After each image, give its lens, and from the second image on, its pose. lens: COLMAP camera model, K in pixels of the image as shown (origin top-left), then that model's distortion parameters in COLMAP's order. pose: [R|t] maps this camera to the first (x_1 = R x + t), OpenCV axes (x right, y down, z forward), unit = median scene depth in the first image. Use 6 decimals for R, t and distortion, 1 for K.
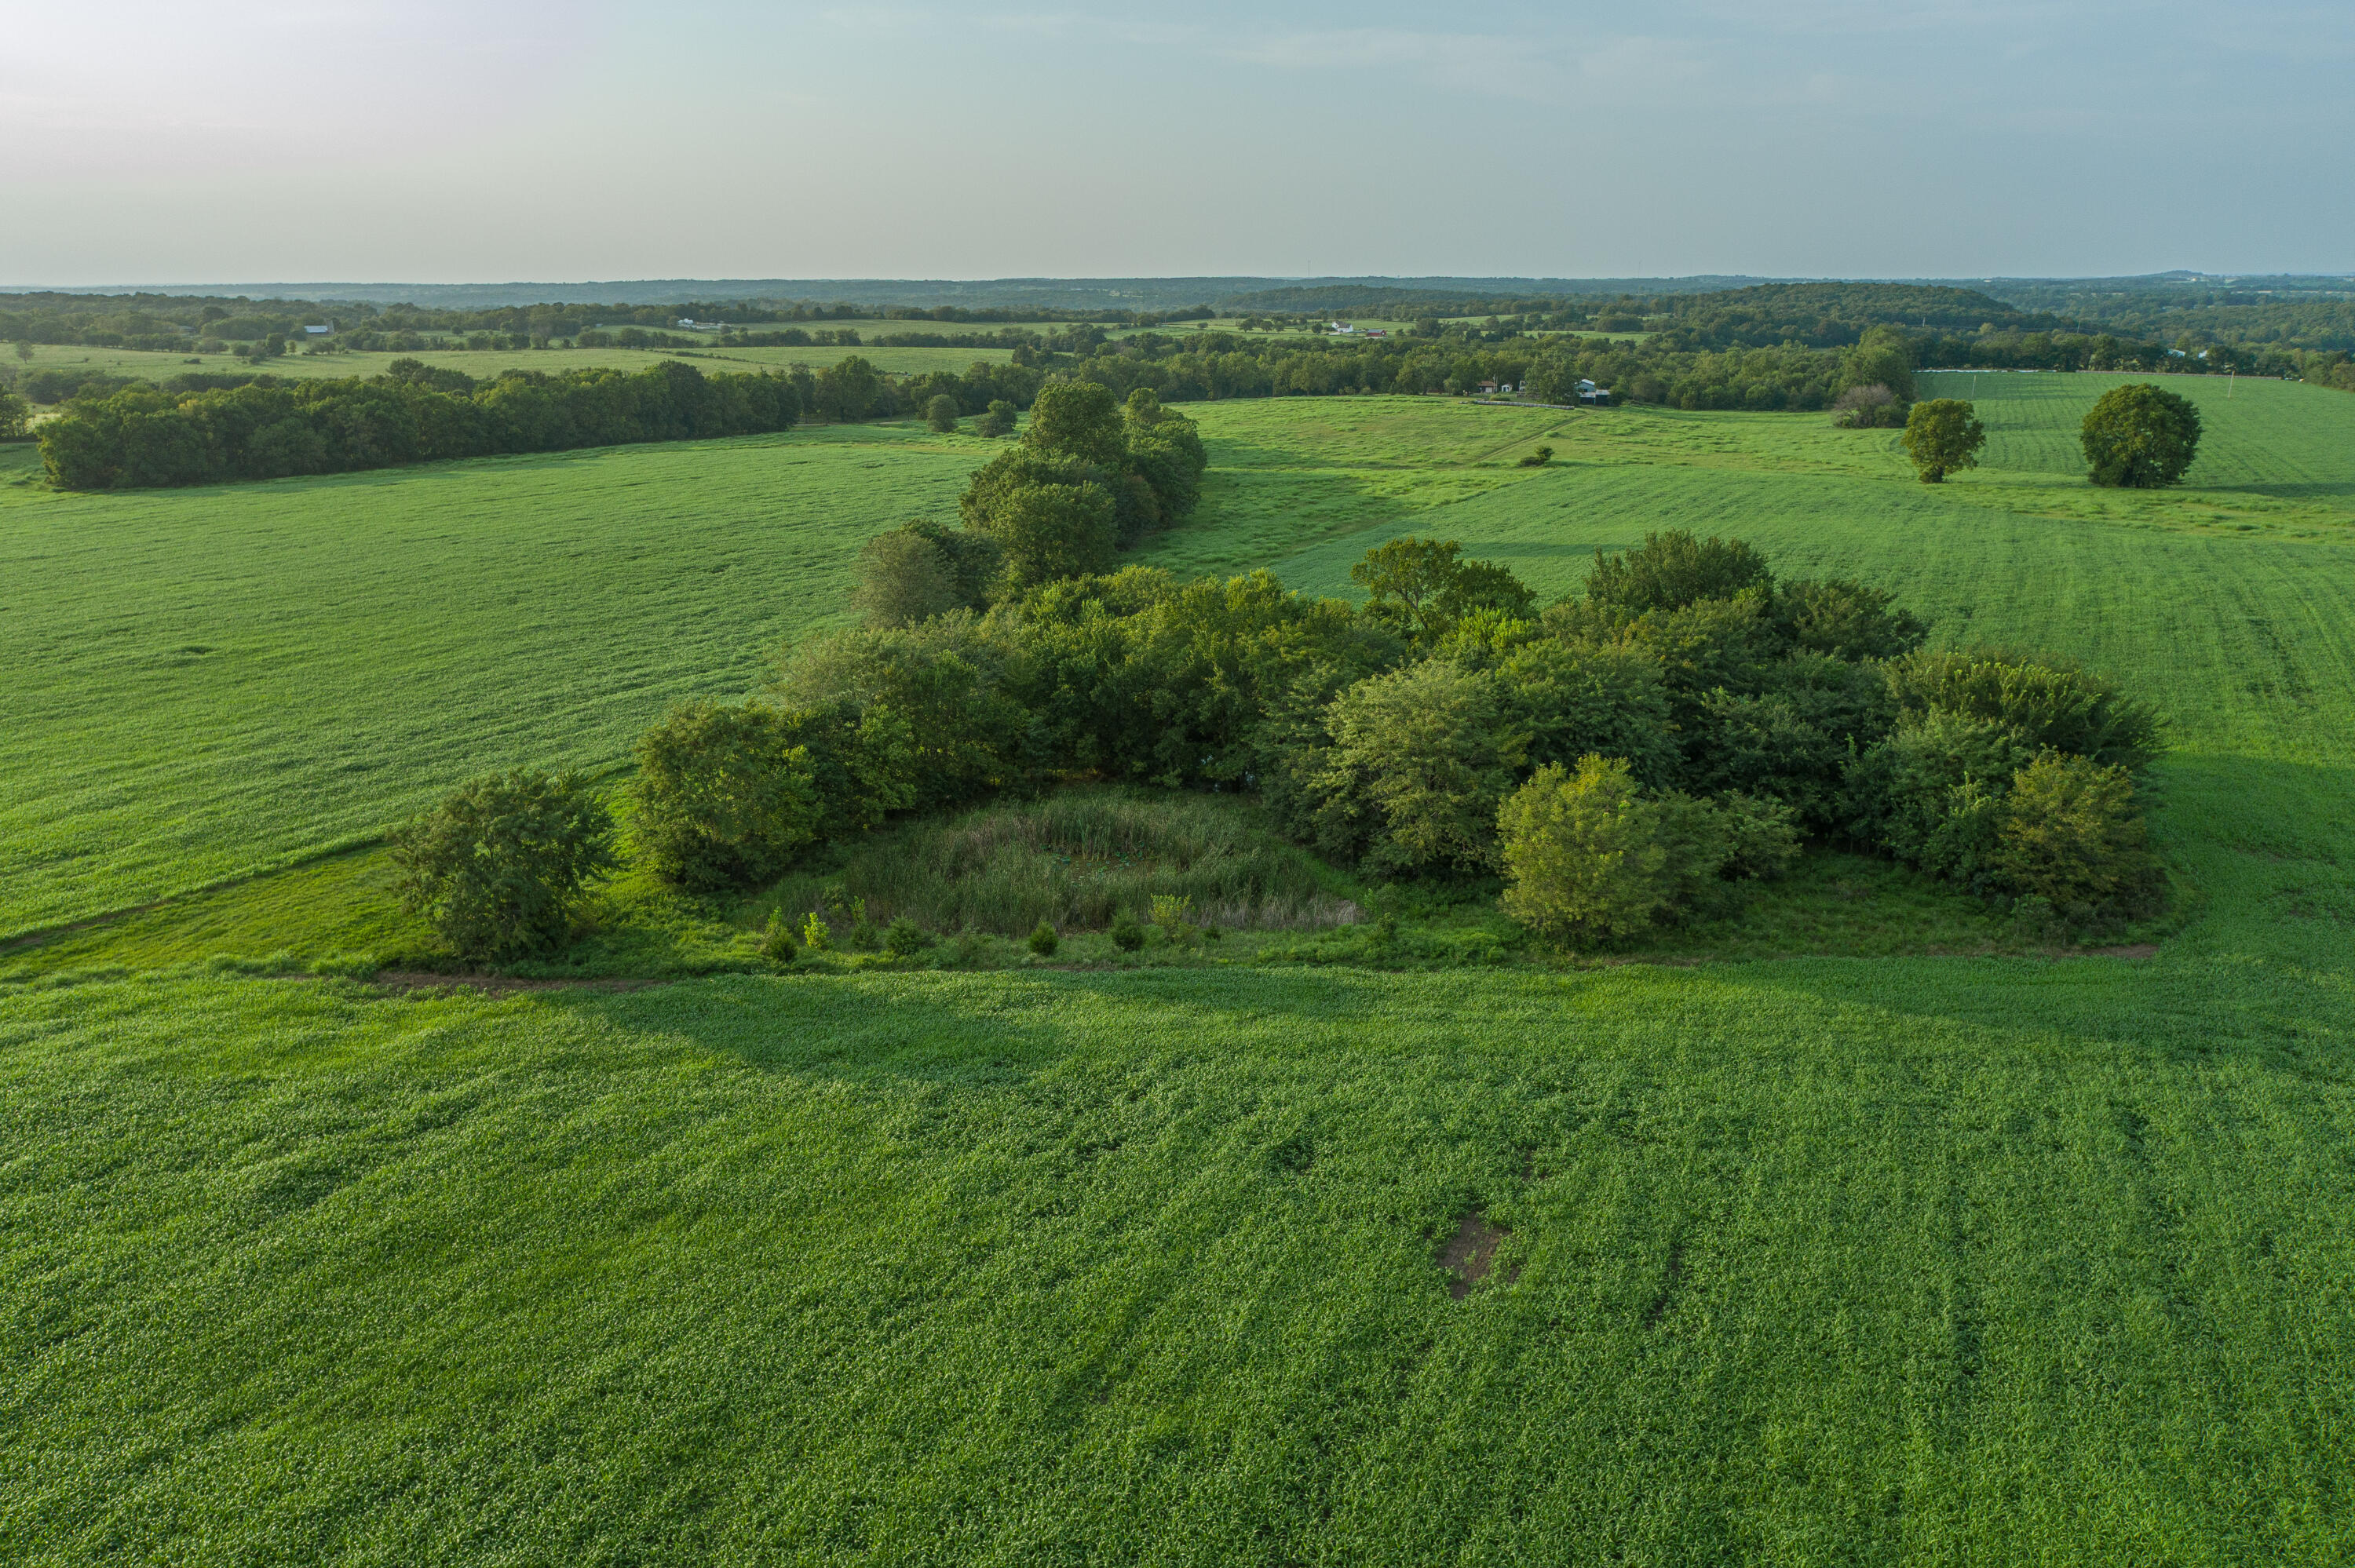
lens RADIAL K [[1590.5, 0, 1182.1], [0, 1590.5, 783.8], [0, 0, 1]] dist [-0.006966, 0.017246]
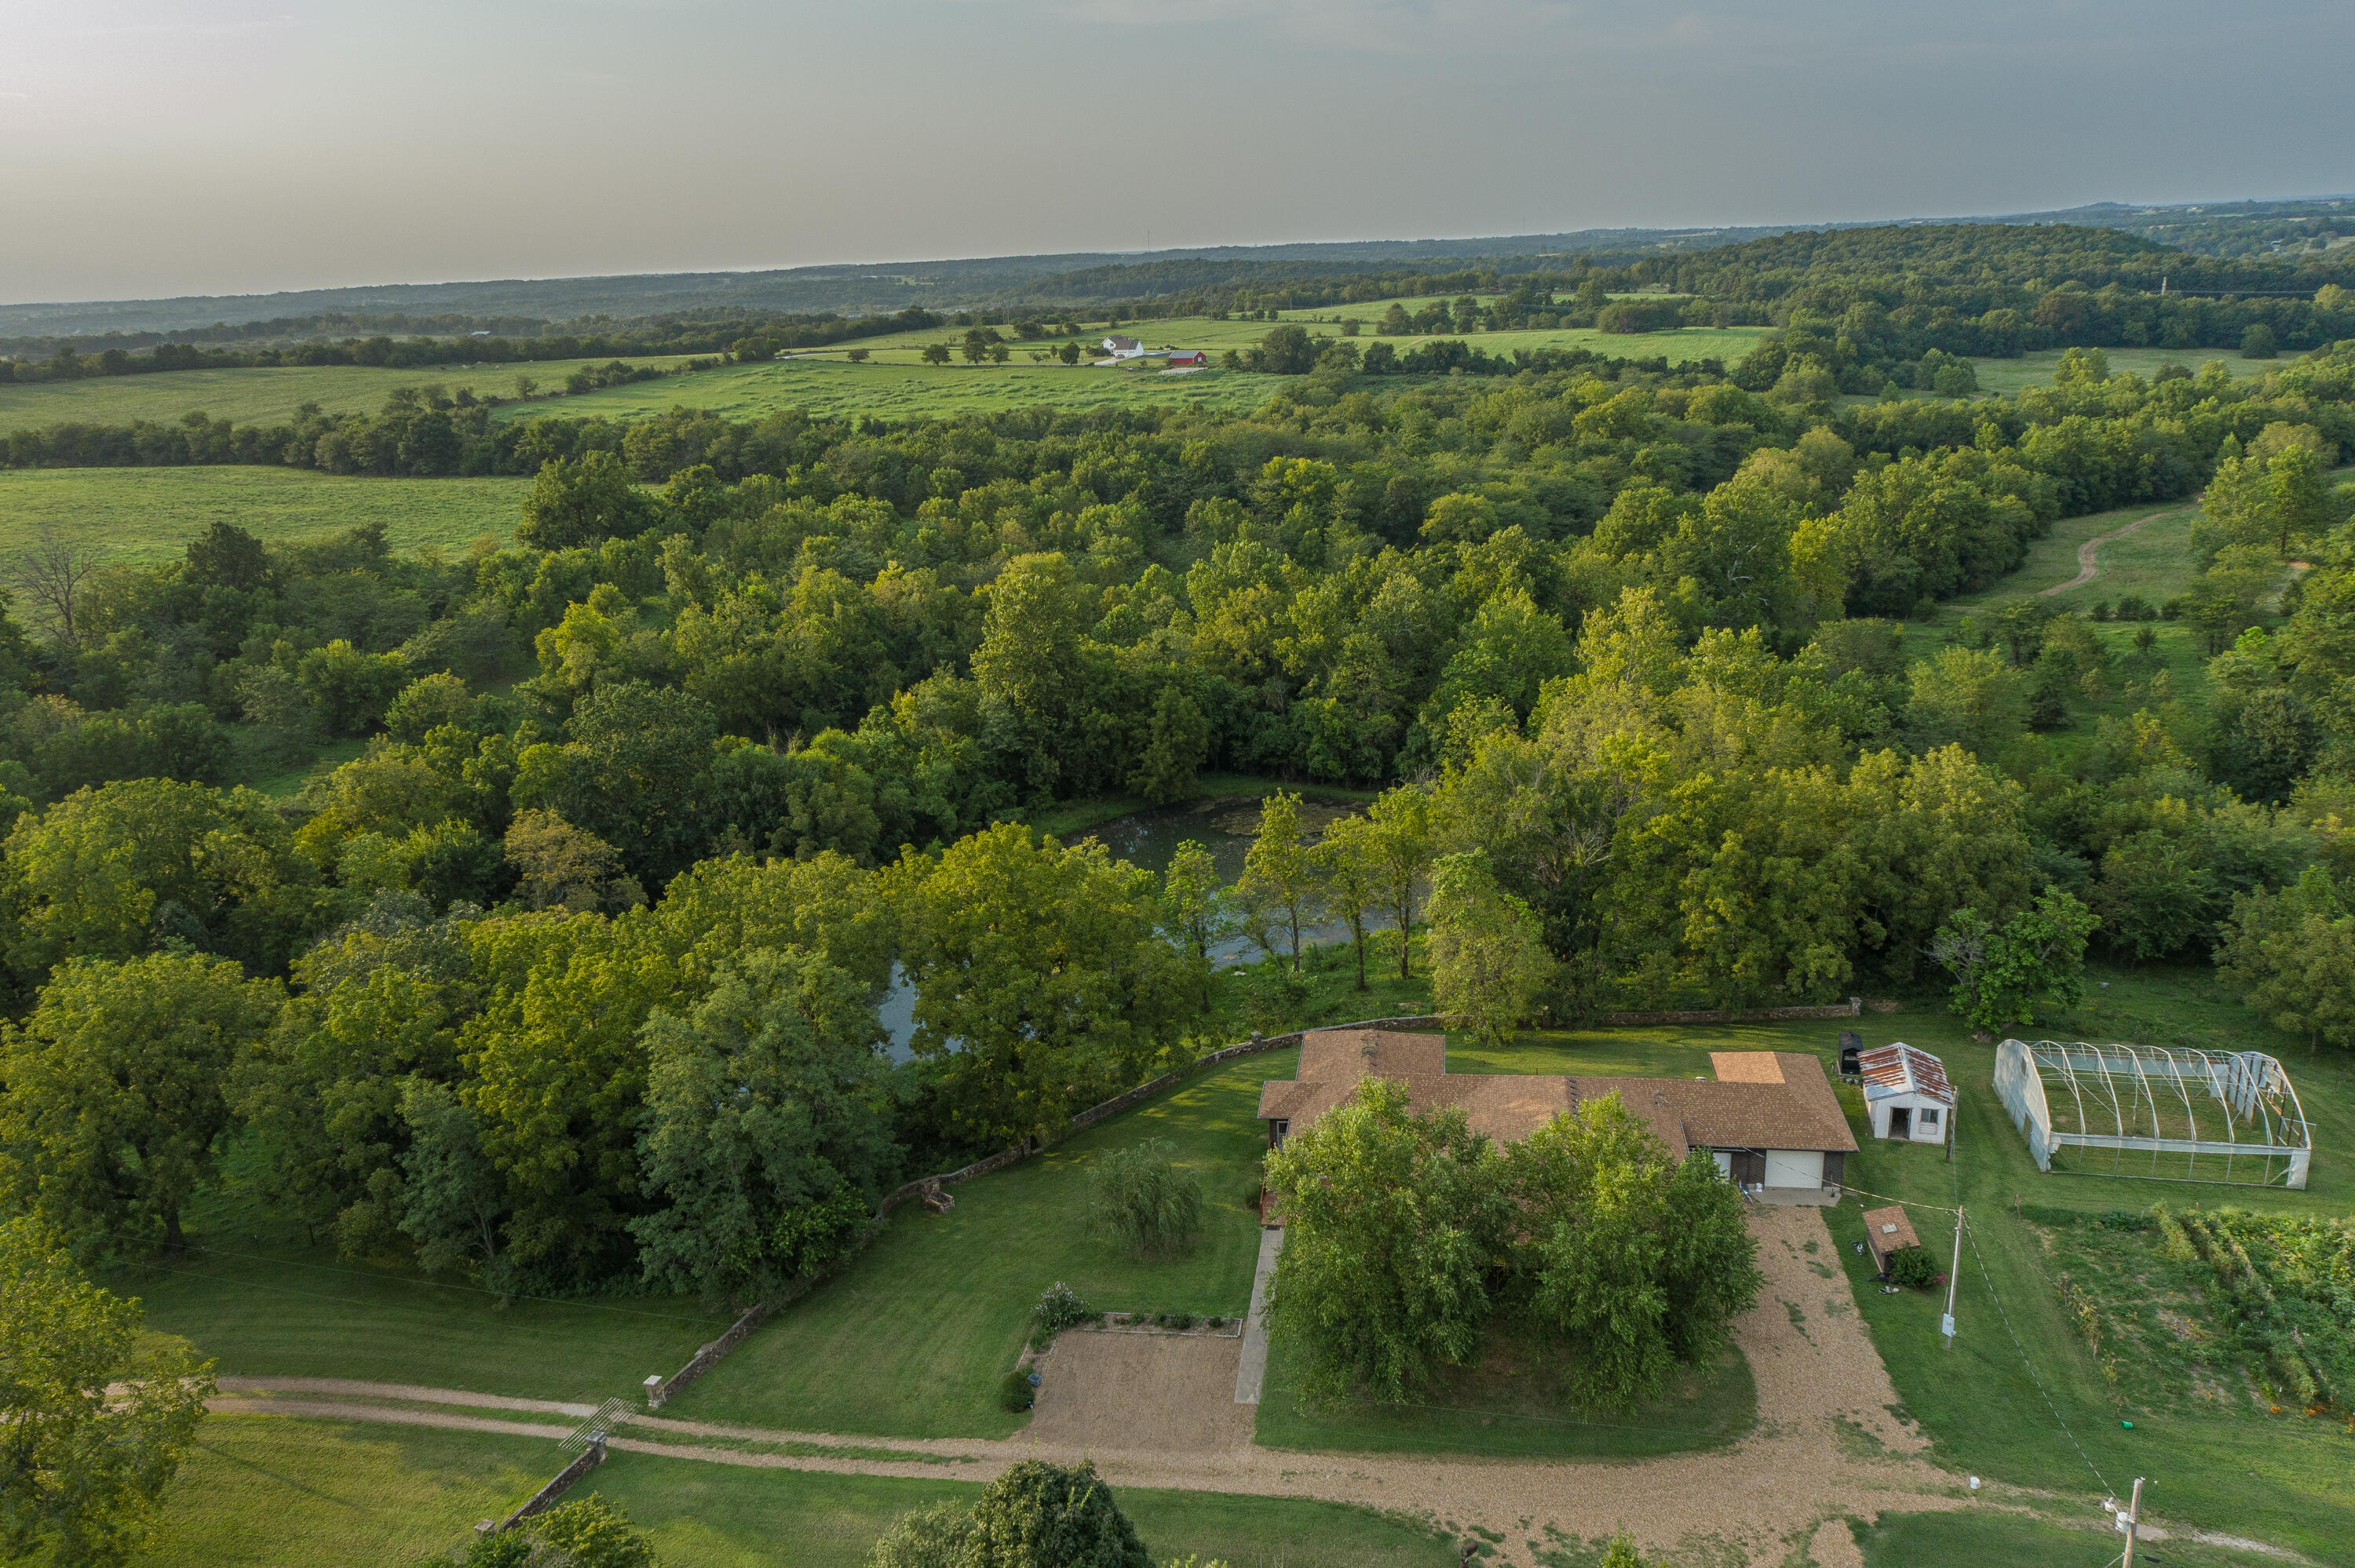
lens RADIAL K [[1663.0, 0, 1182.8], [0, 1663.0, 845.7], [0, 0, 1]] dist [0.000213, 0.004408]
pose [[0.995450, -0.066910, 0.067835, 0.128868], [0.064560, 0.997255, 0.036257, -0.256289], [-0.070075, -0.031712, 0.997038, 0.809647]]
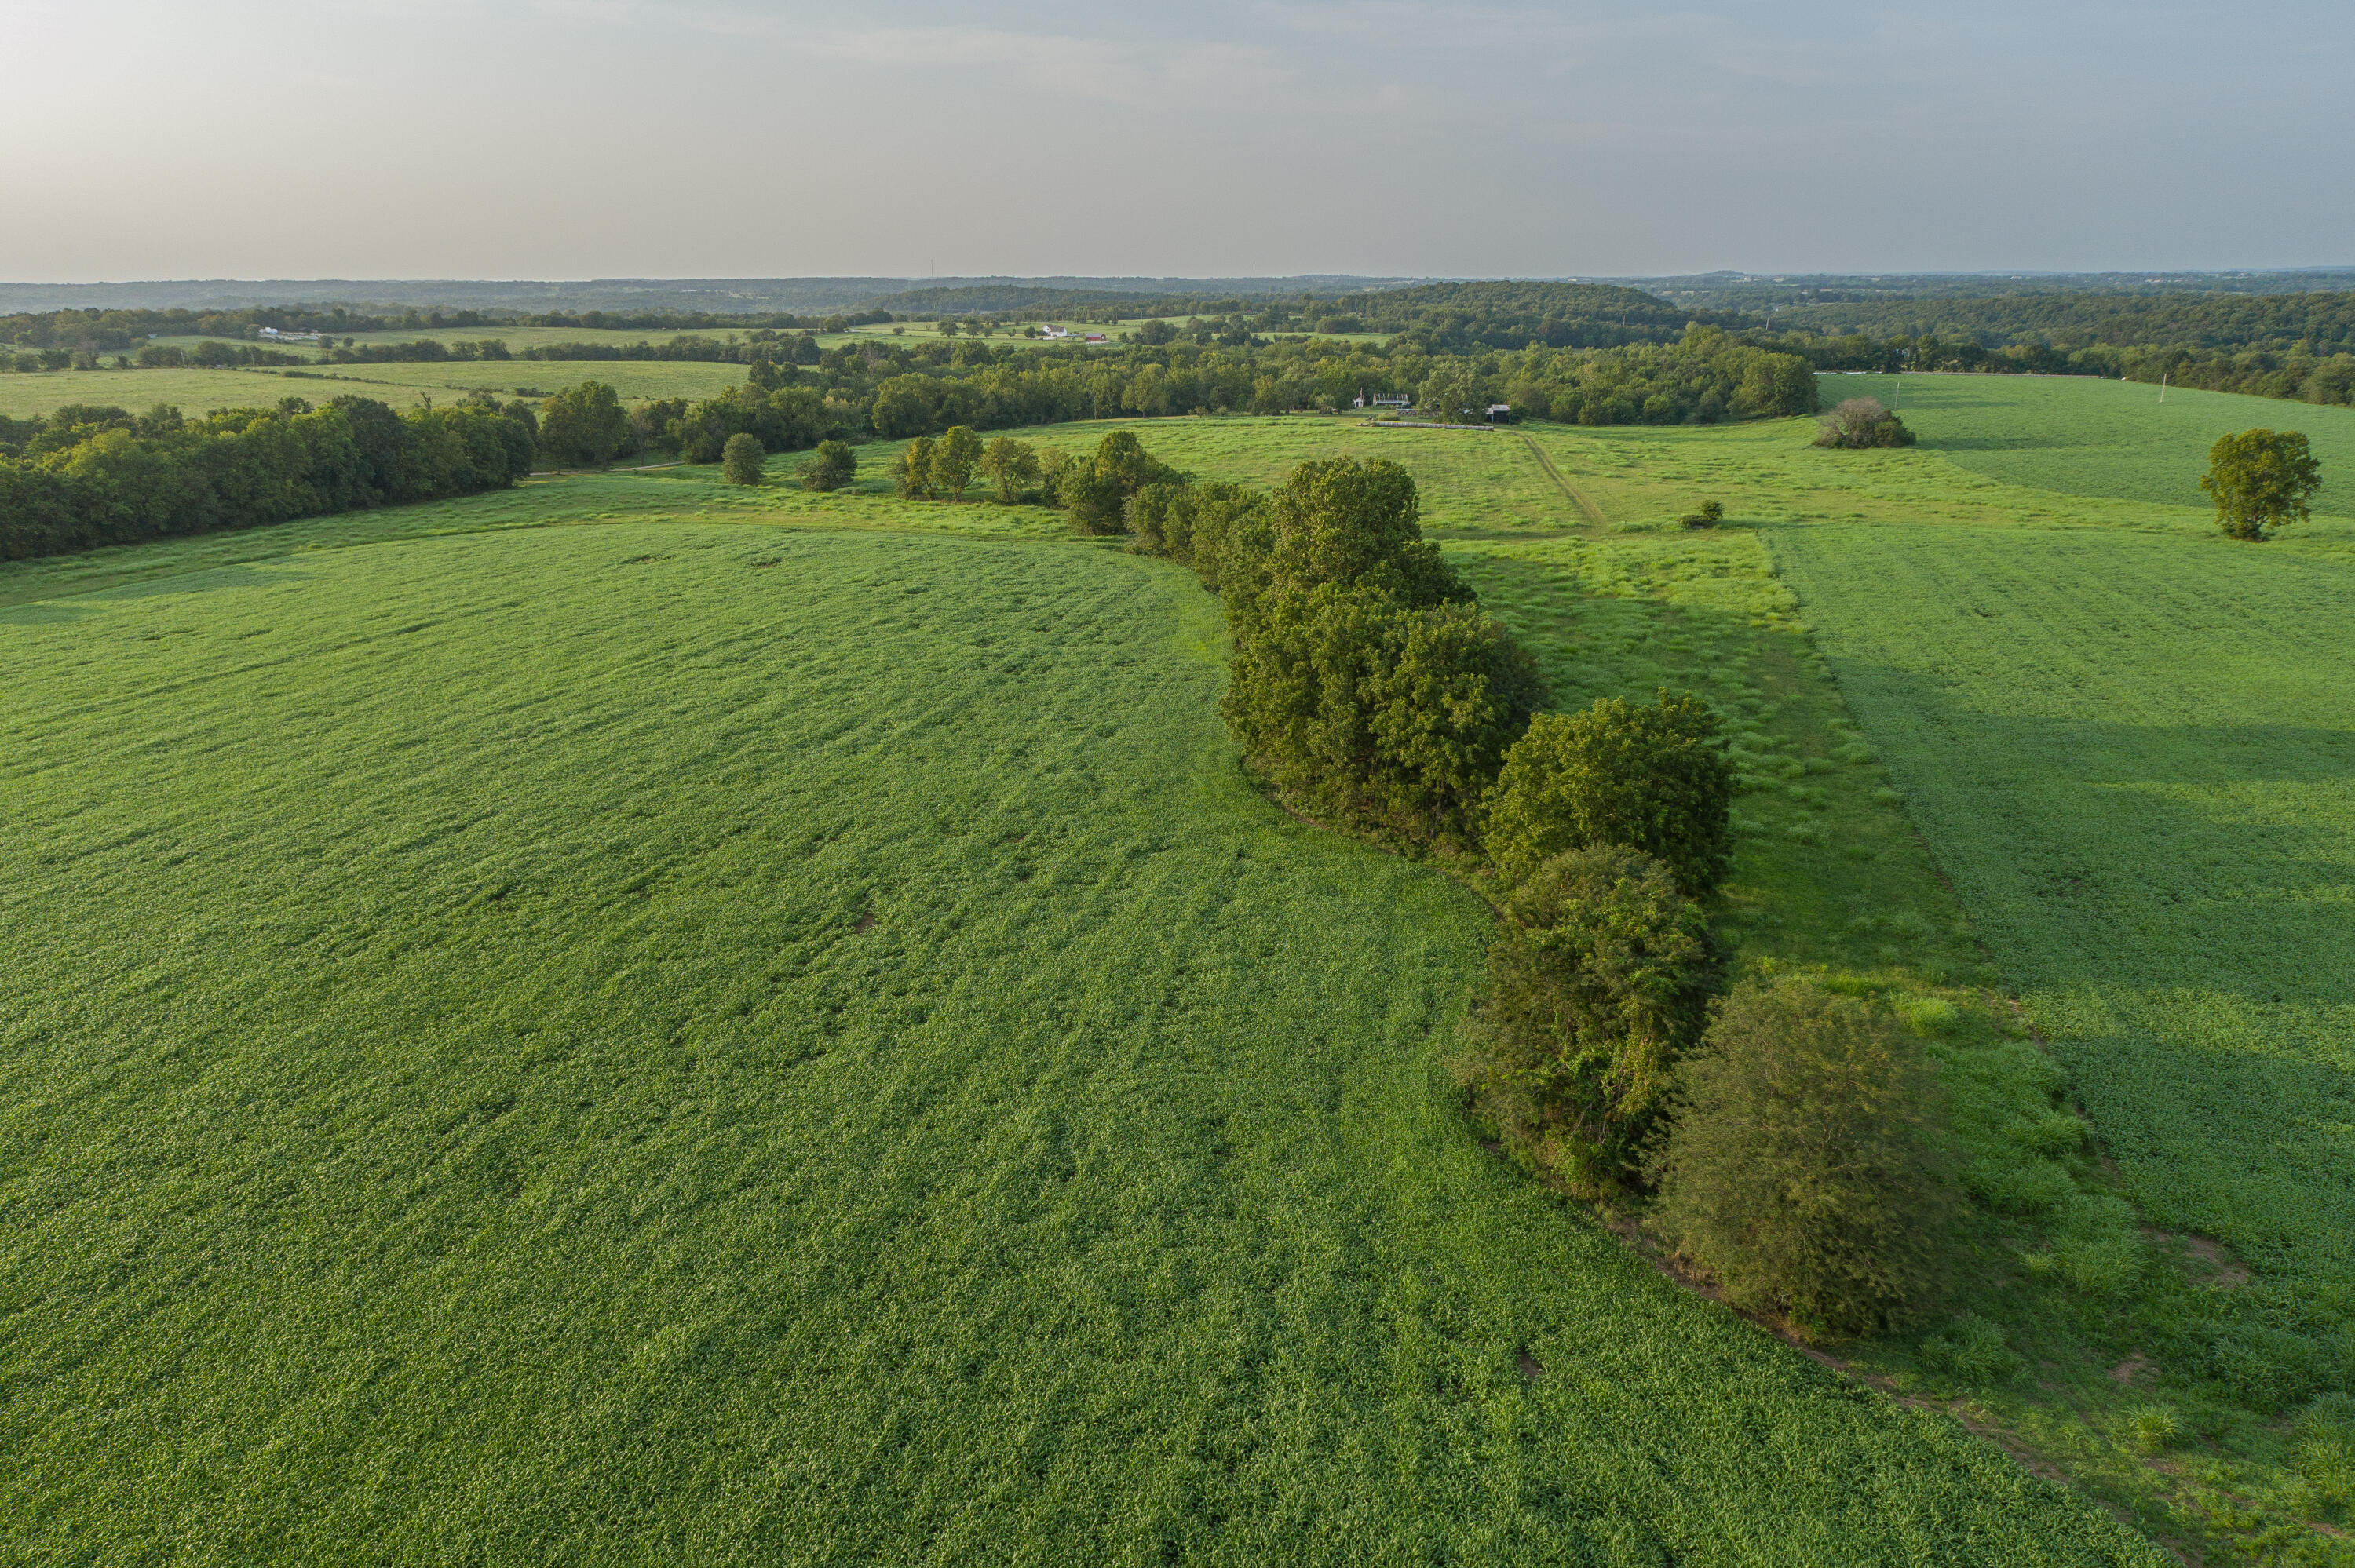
lens RADIAL K [[1590.5, 0, 1182.1], [0, 1590.5, 783.8], [0, 0, 1]] dist [-0.006966, 0.017246]
pose [[0.972282, -0.072971, 0.222131, -0.091265], [0.072904, 0.997303, 0.008512, -0.051386], [-0.222153, 0.007918, 0.974980, 0.162548]]
